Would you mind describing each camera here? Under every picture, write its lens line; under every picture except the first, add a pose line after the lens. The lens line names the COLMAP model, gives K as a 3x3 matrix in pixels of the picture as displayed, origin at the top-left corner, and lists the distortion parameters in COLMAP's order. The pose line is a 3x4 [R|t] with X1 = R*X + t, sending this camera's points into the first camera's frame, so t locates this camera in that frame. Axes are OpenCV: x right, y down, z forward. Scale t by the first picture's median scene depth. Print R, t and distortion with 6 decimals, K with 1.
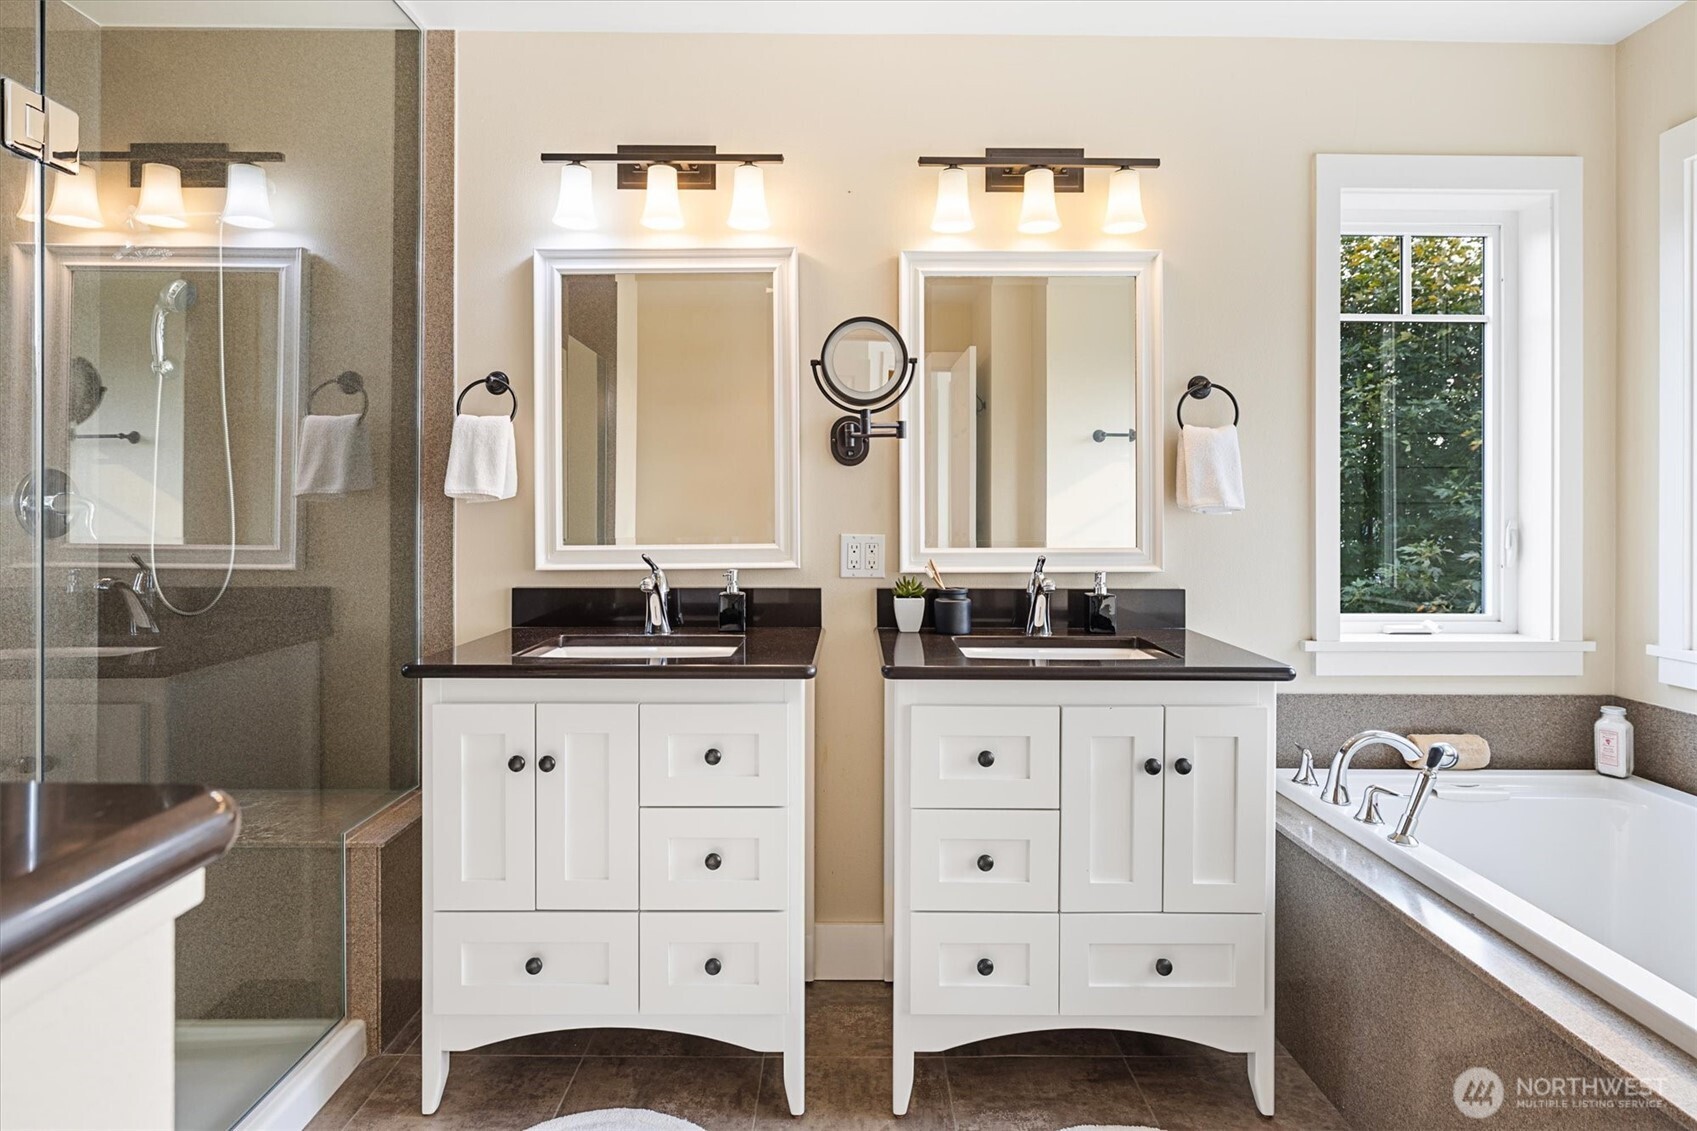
lens RADIAL K [[882.4, 0, 848.3], [0, 882.4, 510.9], [0, 0, 1]] dist [-0.004651, -0.002069]
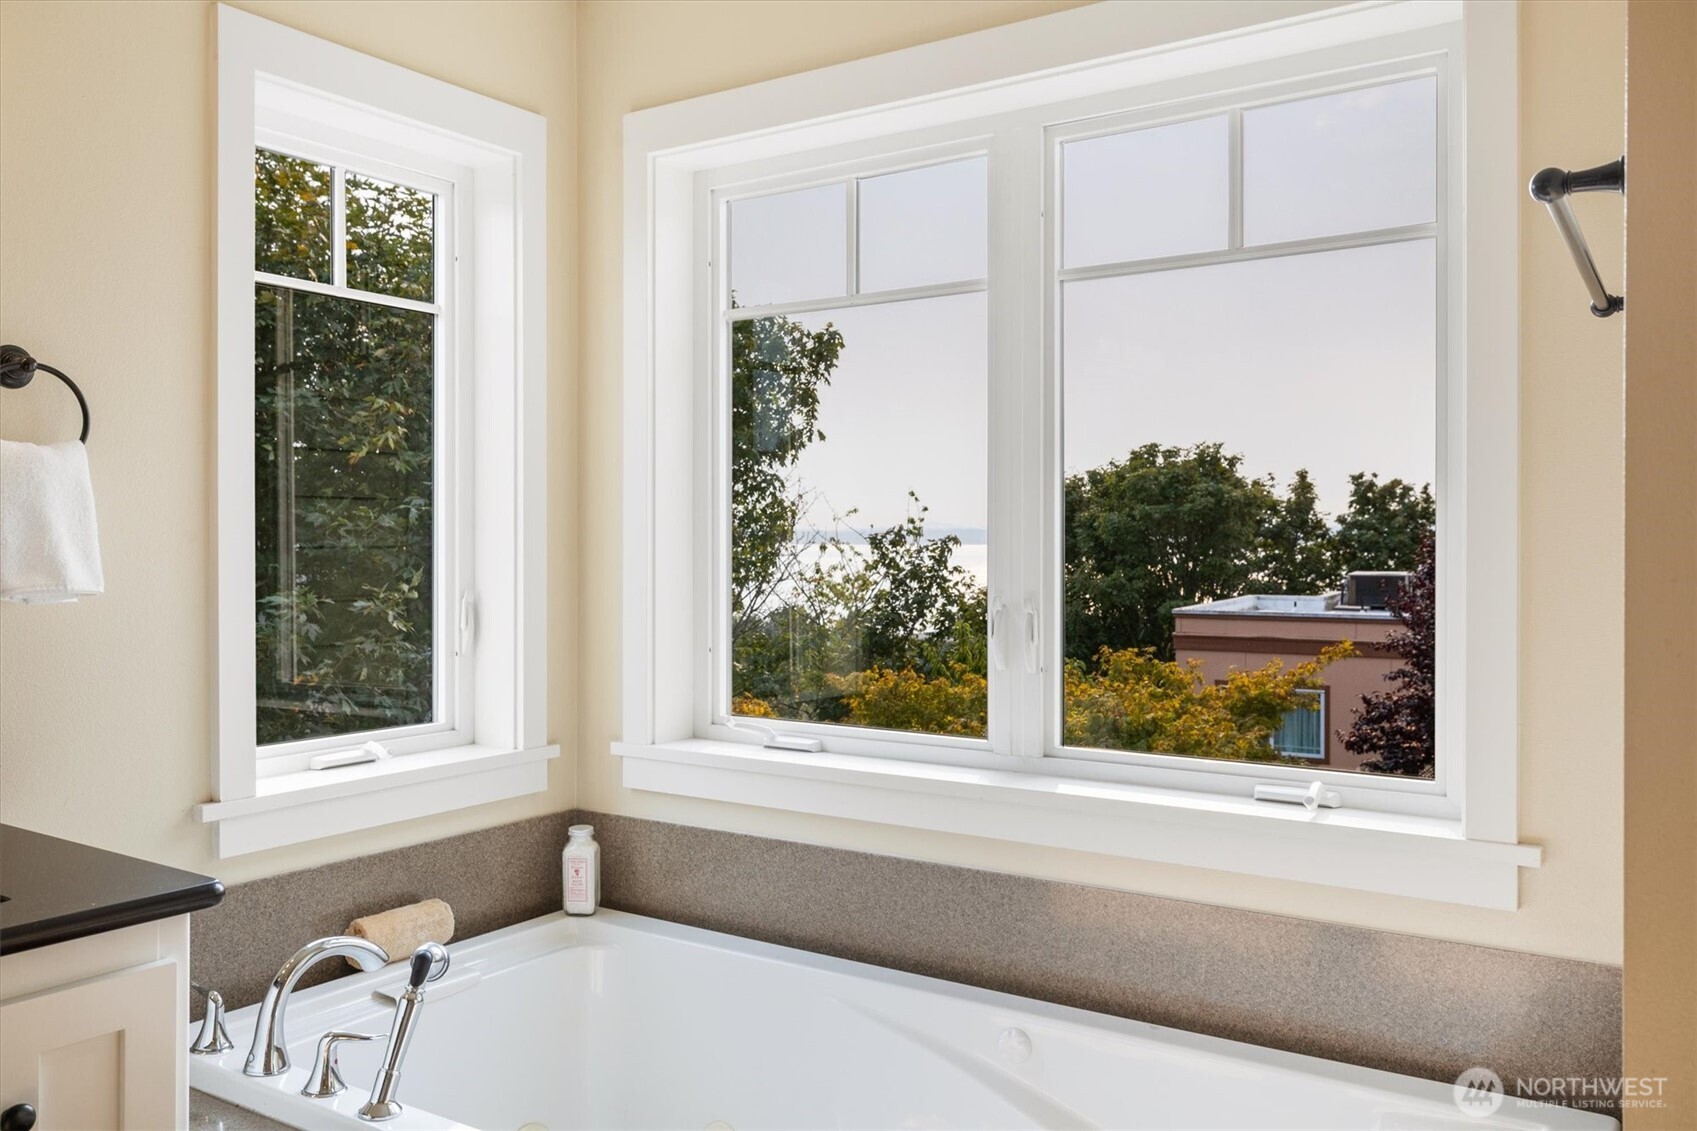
lens RADIAL K [[1353.6, 0, 848.3], [0, 1353.6, 541.3], [0, 0, 1]] dist [-0.000918, 0.000171]
pose [[0.561074, -0.004445, 0.827754, 0.000835], [0.002700, 0.999990, 0.003539, -0.036134], [-0.827761, 0.000249, 0.561081, 0.117472]]
